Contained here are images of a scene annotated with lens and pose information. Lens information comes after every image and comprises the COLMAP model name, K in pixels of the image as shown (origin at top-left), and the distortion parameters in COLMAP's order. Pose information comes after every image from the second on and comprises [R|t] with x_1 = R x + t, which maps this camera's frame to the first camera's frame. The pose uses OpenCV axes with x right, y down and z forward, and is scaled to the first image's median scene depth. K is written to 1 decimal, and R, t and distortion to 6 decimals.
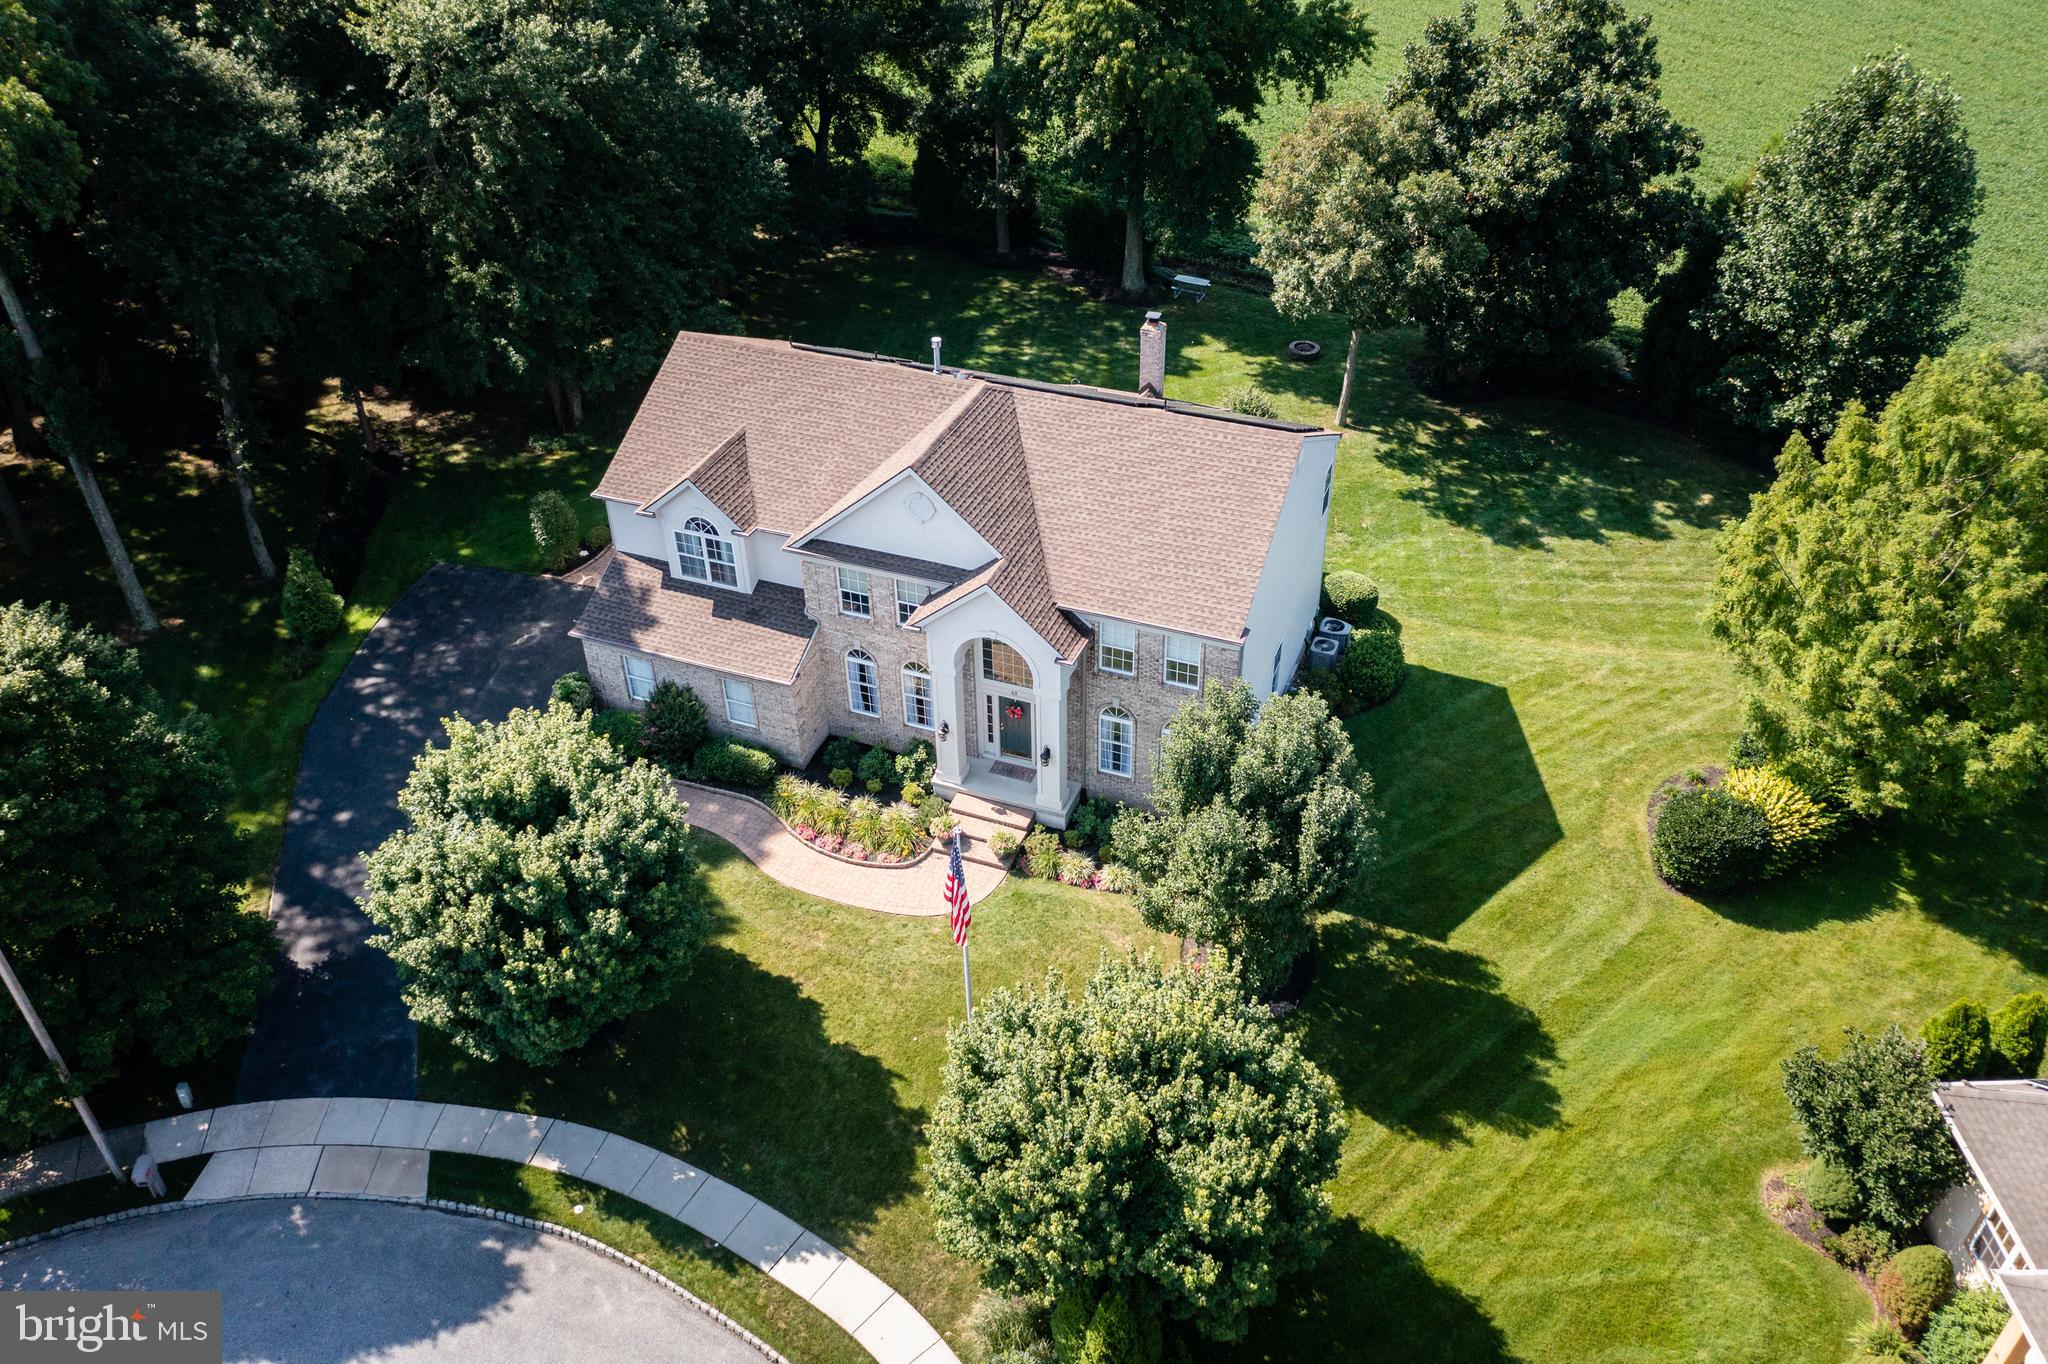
lens RADIAL K [[1599.1, 0, 1025.6], [0, 1599.1, 675.4], [0, 0, 1]] dist [-0.010903, 0.039669]
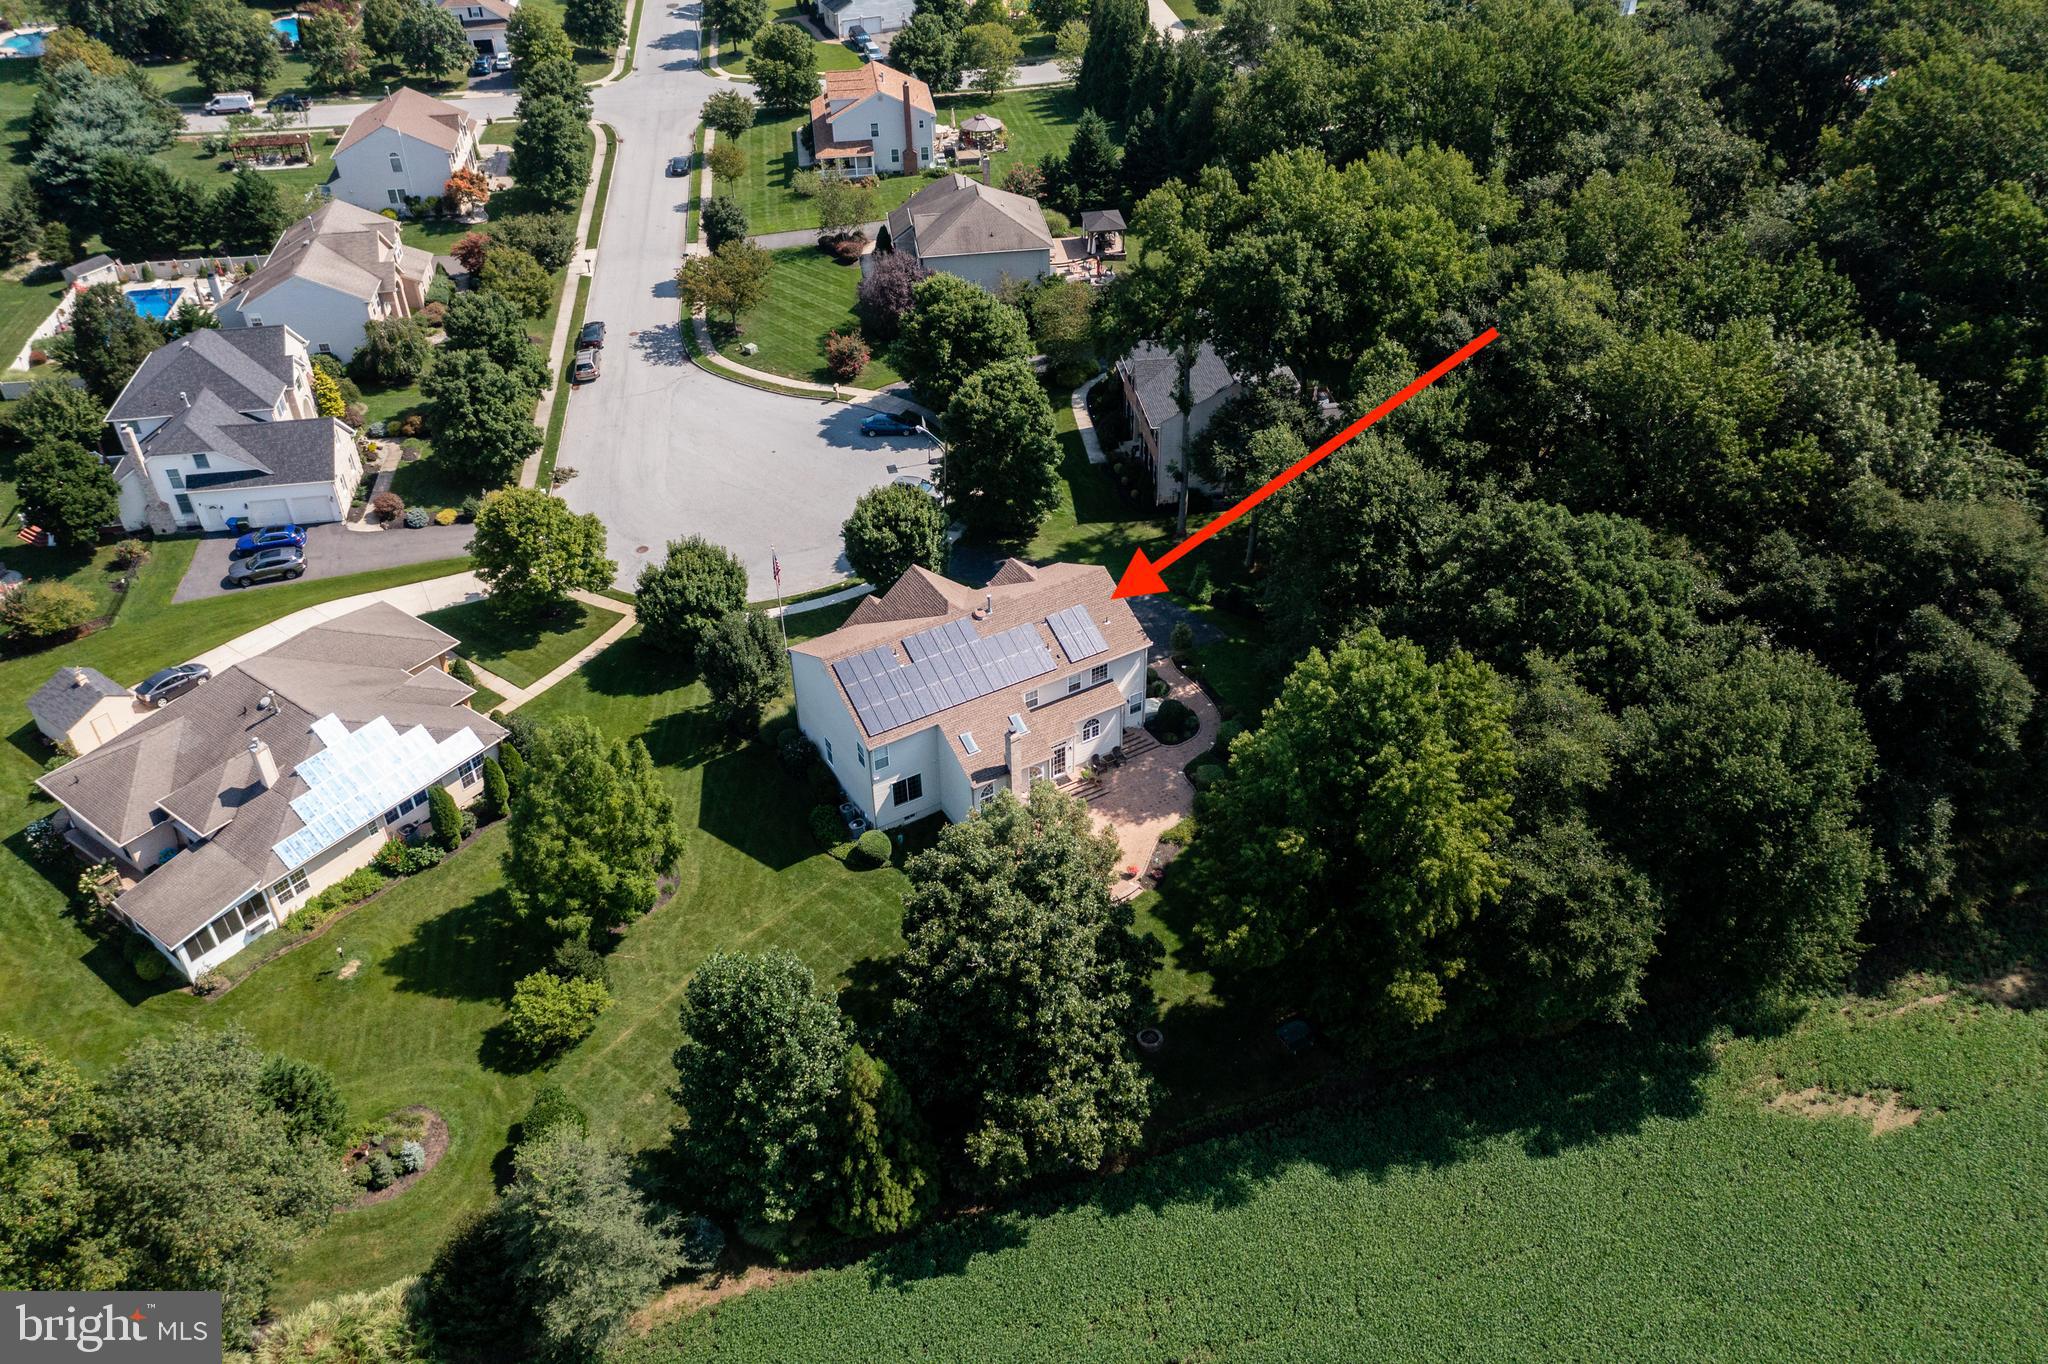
lens RADIAL K [[1599.1, 0, 1020.6], [0, 1599.1, 690.6], [0, 0, 1]] dist [-0.010903, 0.039669]
pose [[-0.612721, 0.510627, -0.603186, 1.284687], [-0.446293, 0.406324, 0.797322, -1.899680], [0.652223, 0.757734, -0.021074, 1.199309]]
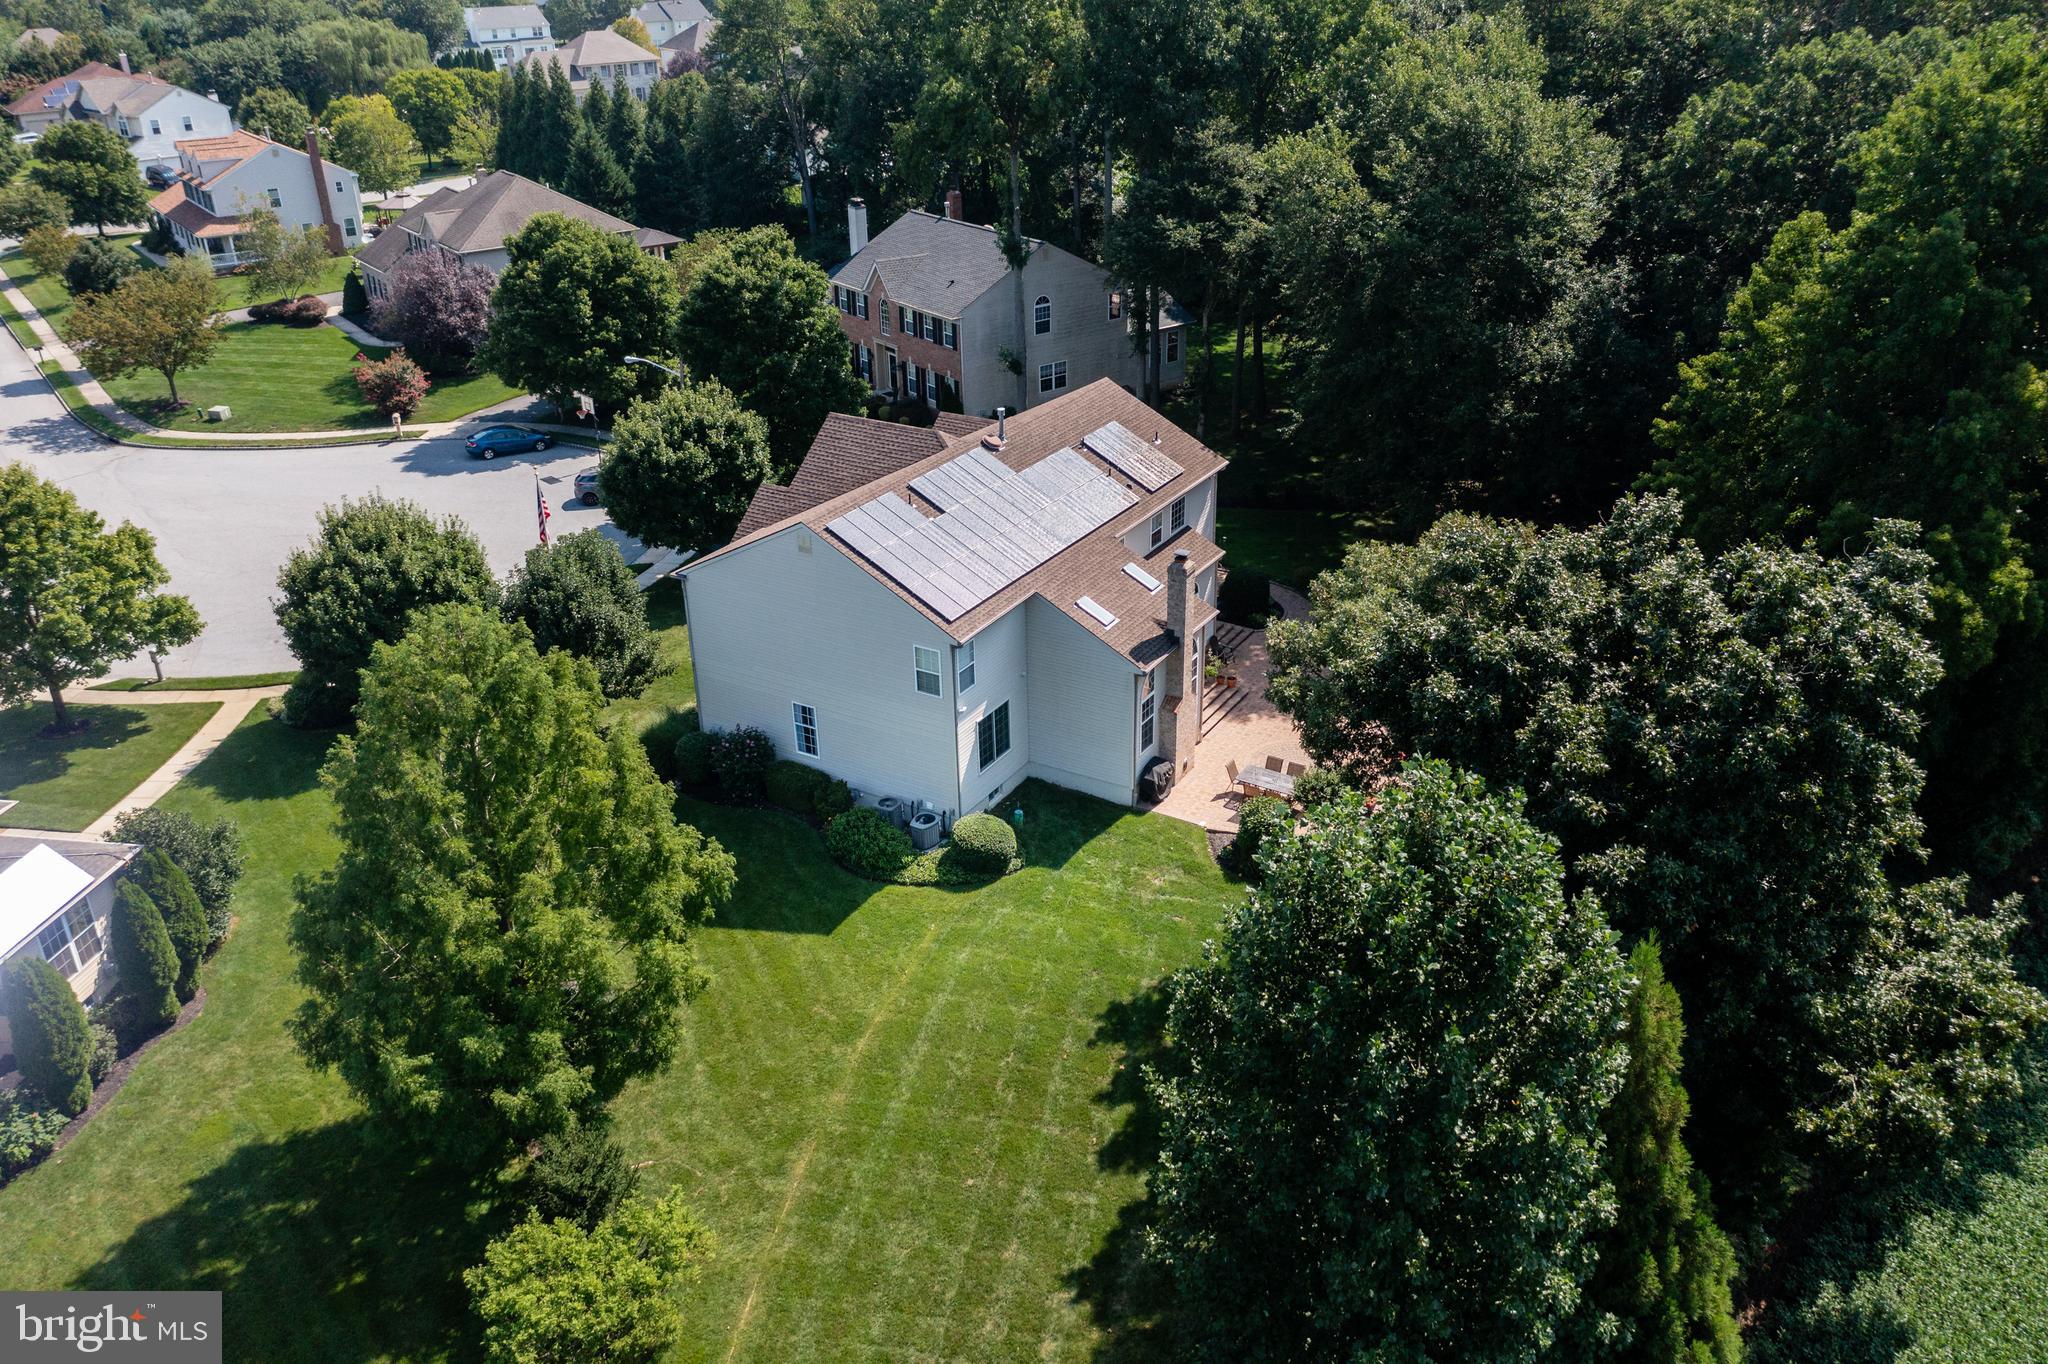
lens RADIAL K [[1599.1, 0, 1031.0], [0, 1599.1, 695.2], [0, 0, 1]] dist [-0.010903, 0.039669]
pose [[-0.154600, 0.468056, -0.870070, 1.166337], [-0.578273, 0.671177, 0.463812, -0.667989], [0.801061, 0.574844, 0.166901, 0.965801]]
